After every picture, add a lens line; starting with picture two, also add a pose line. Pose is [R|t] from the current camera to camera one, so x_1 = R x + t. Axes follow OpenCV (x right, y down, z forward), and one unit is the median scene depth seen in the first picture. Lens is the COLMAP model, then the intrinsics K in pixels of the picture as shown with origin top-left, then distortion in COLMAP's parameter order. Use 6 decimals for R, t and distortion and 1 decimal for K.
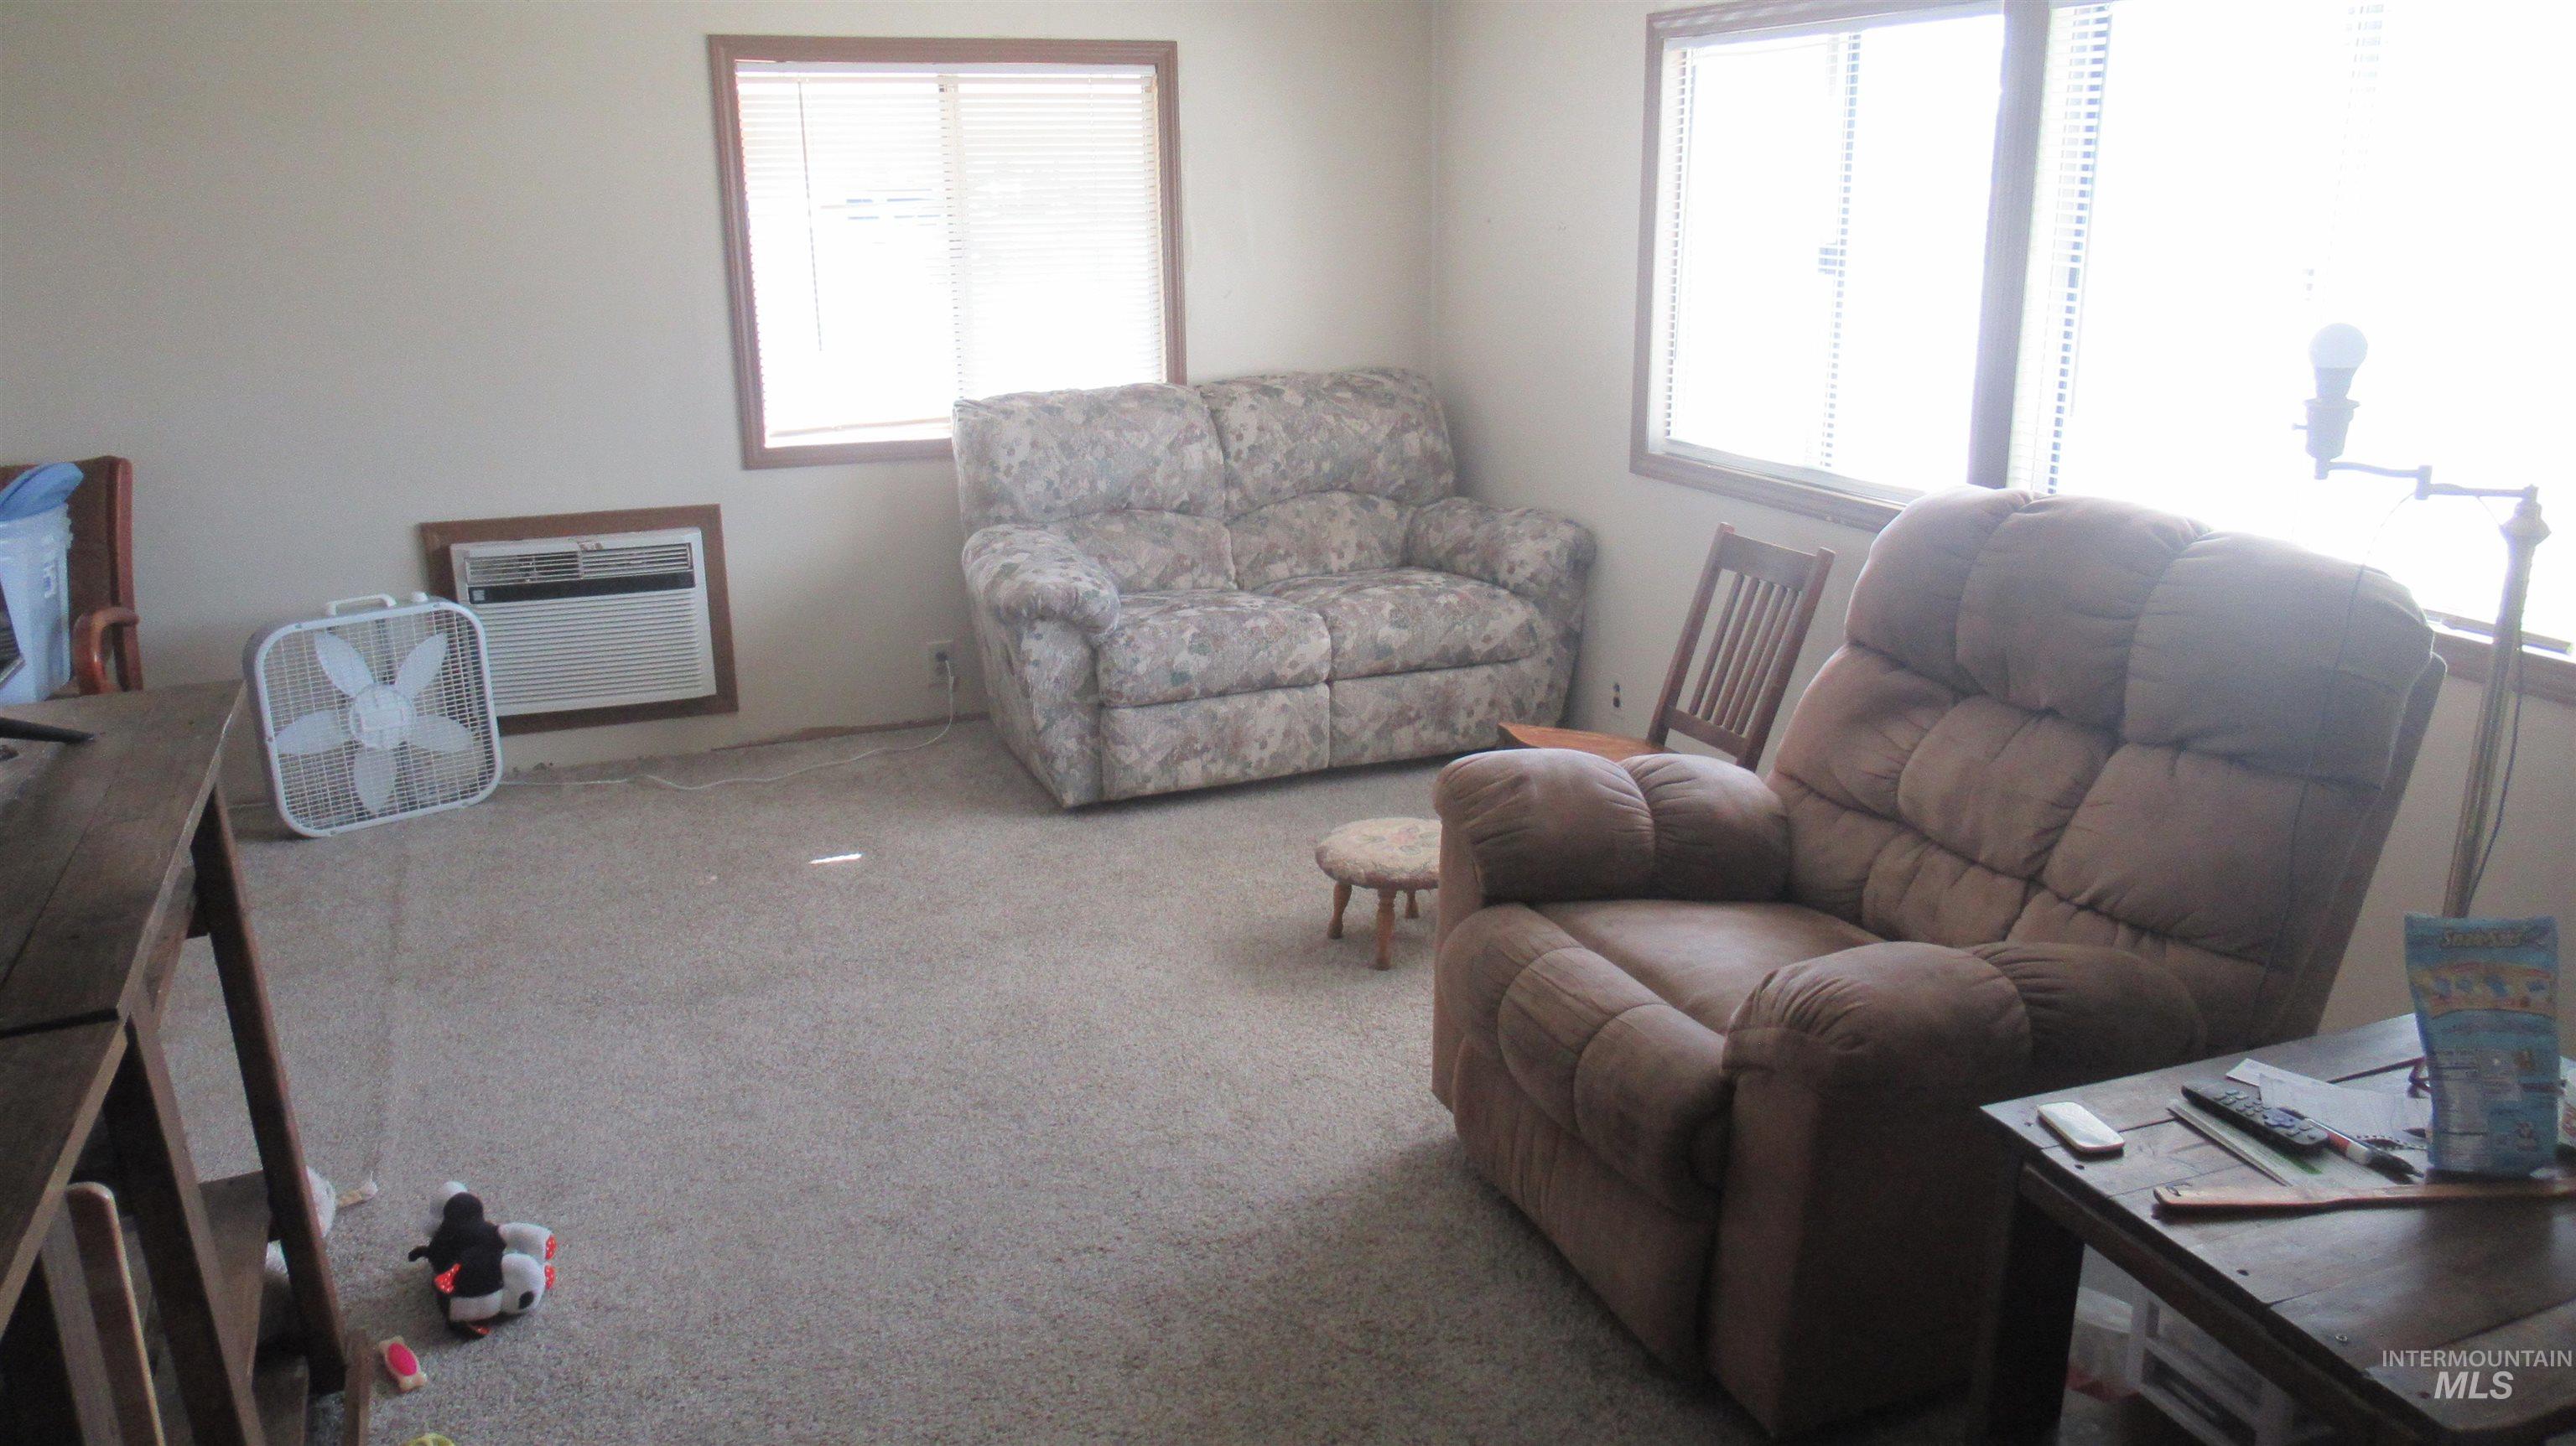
lens RADIAL K [[1922.4, 0, 1269.4], [0, 1922.4, 731.8], [0, 0, 1]] dist [0.002114, -0.008791]
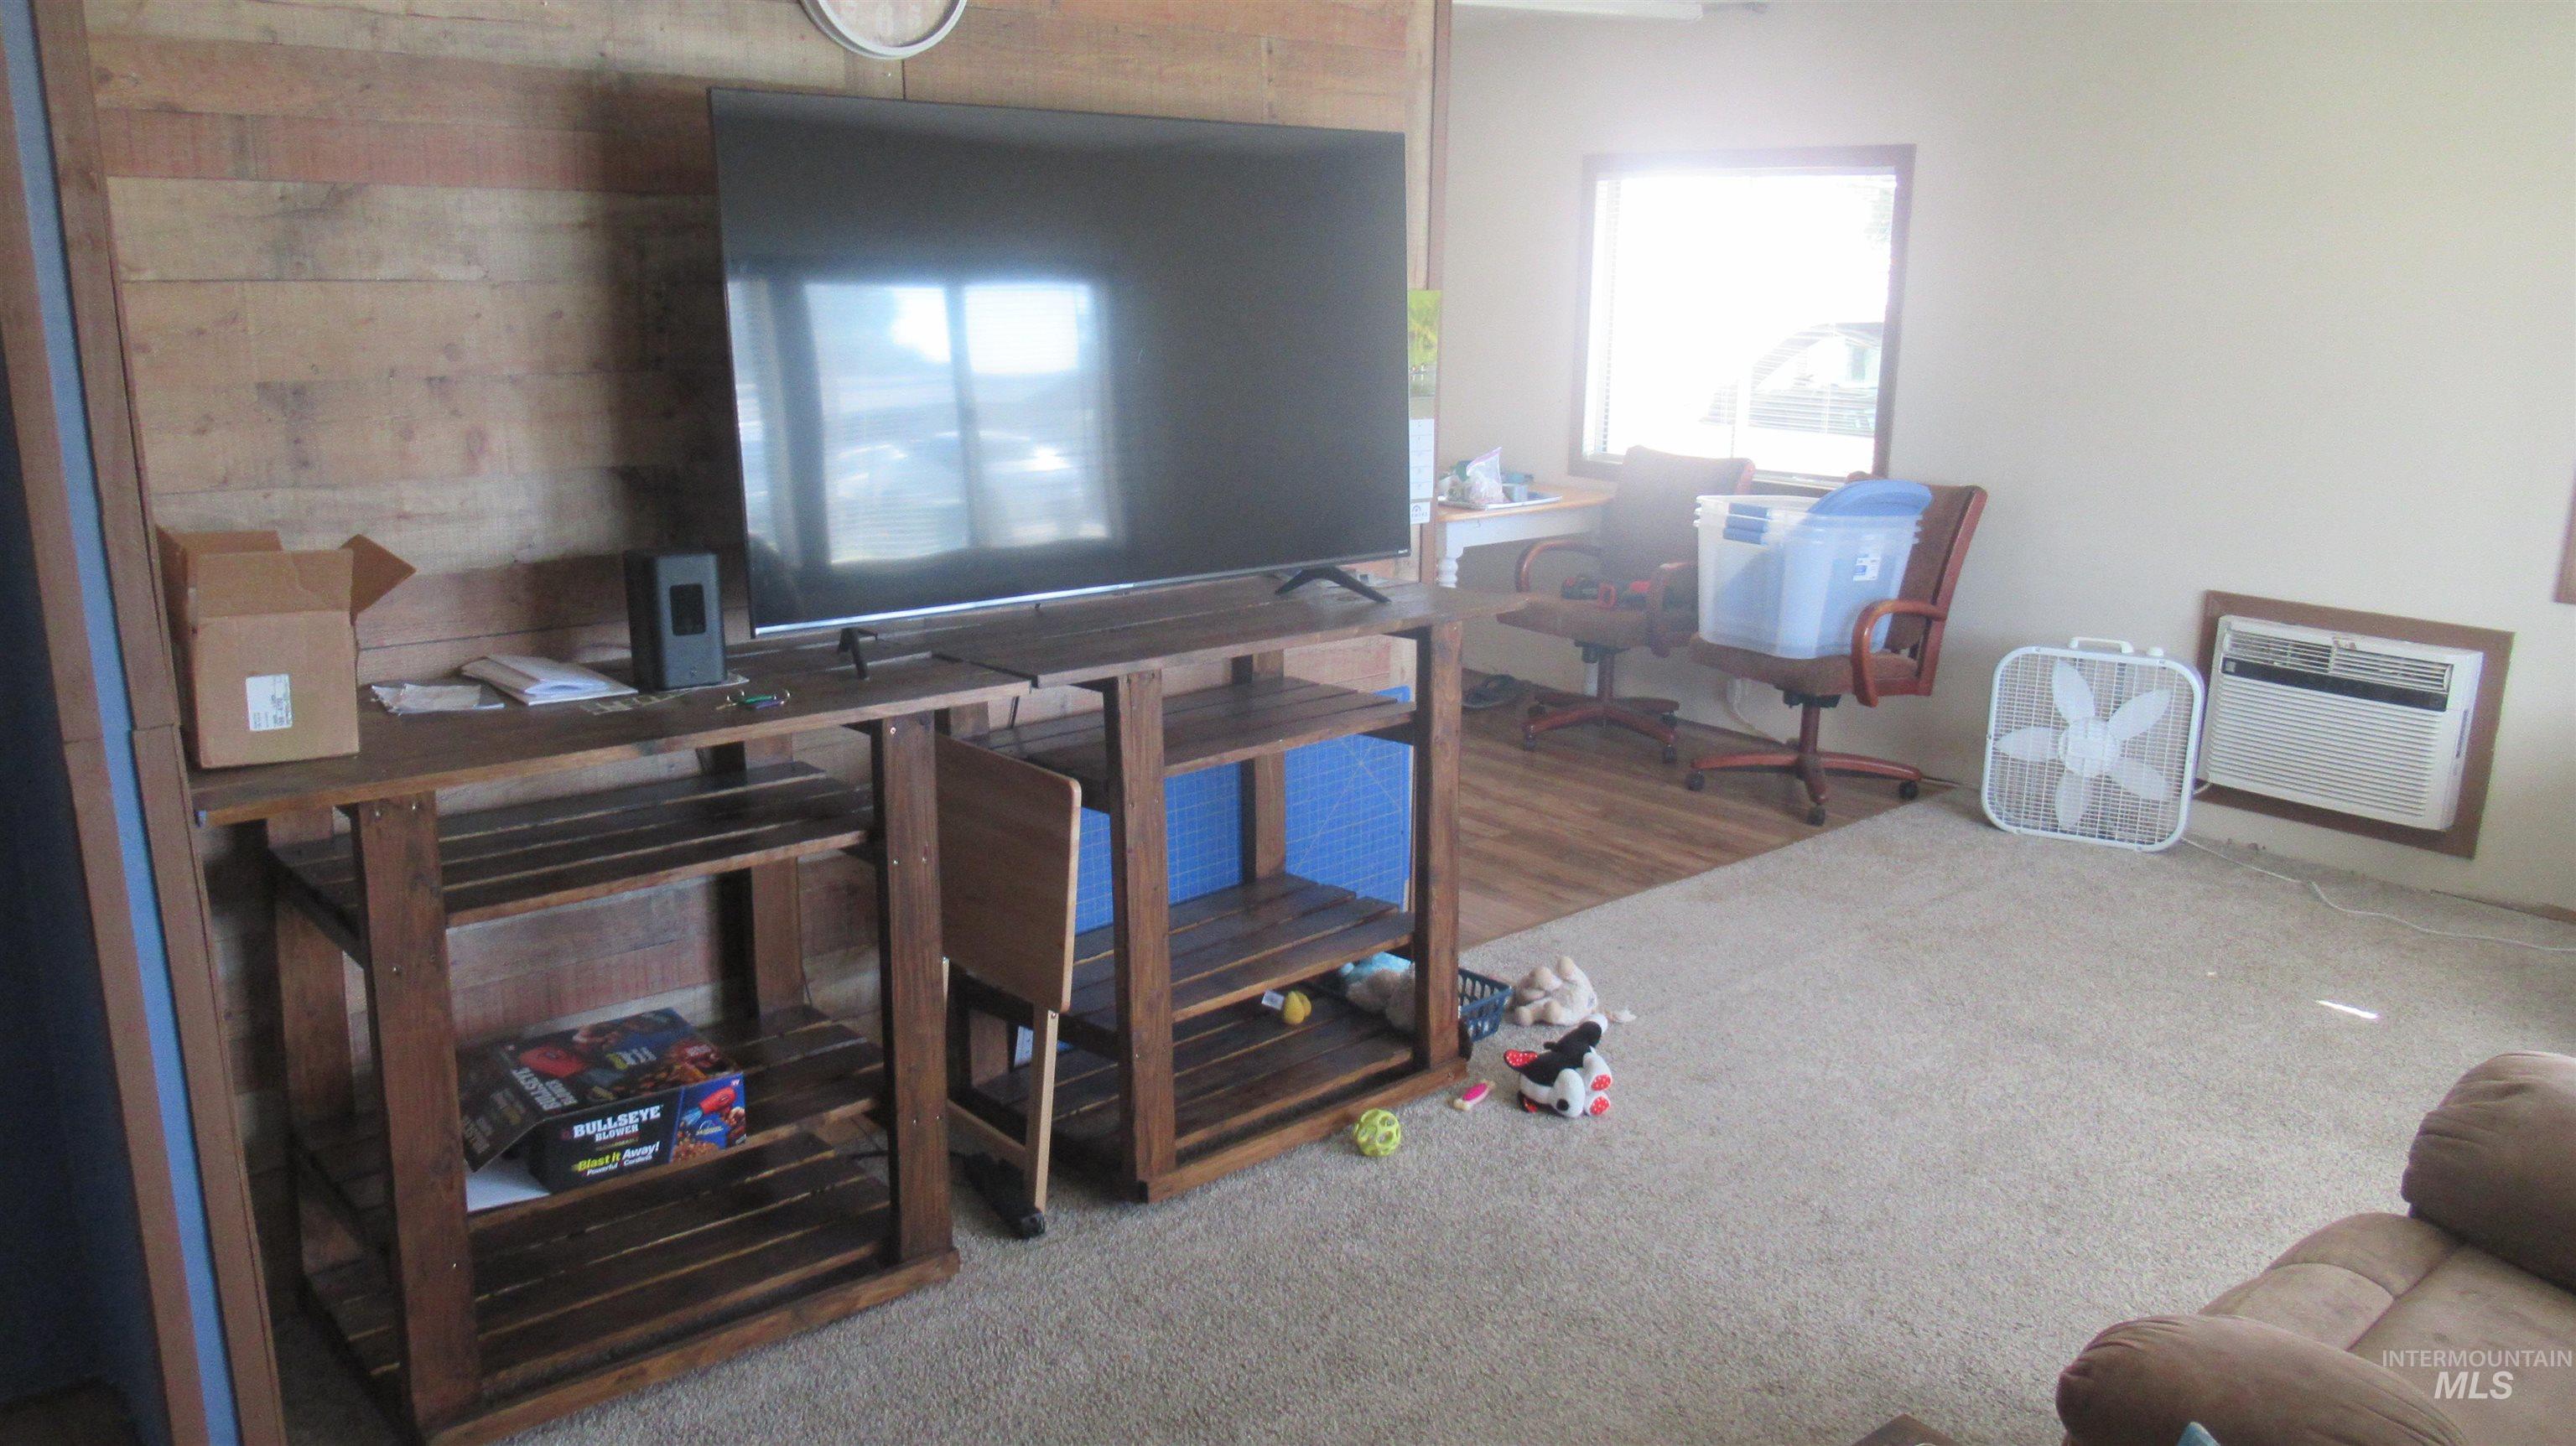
lens RADIAL K [[1922.4, 0, 1269.4], [0, 1922.4, 731.8], [0, 0, 1]] dist [0.002114, -0.008791]
pose [[0.316420, 0.242458, -0.917111, 0.396644], [-0.278157, 0.948003, 0.154656, -0.054930], [0.906922, 0.206164, 0.367409, 0.156019]]
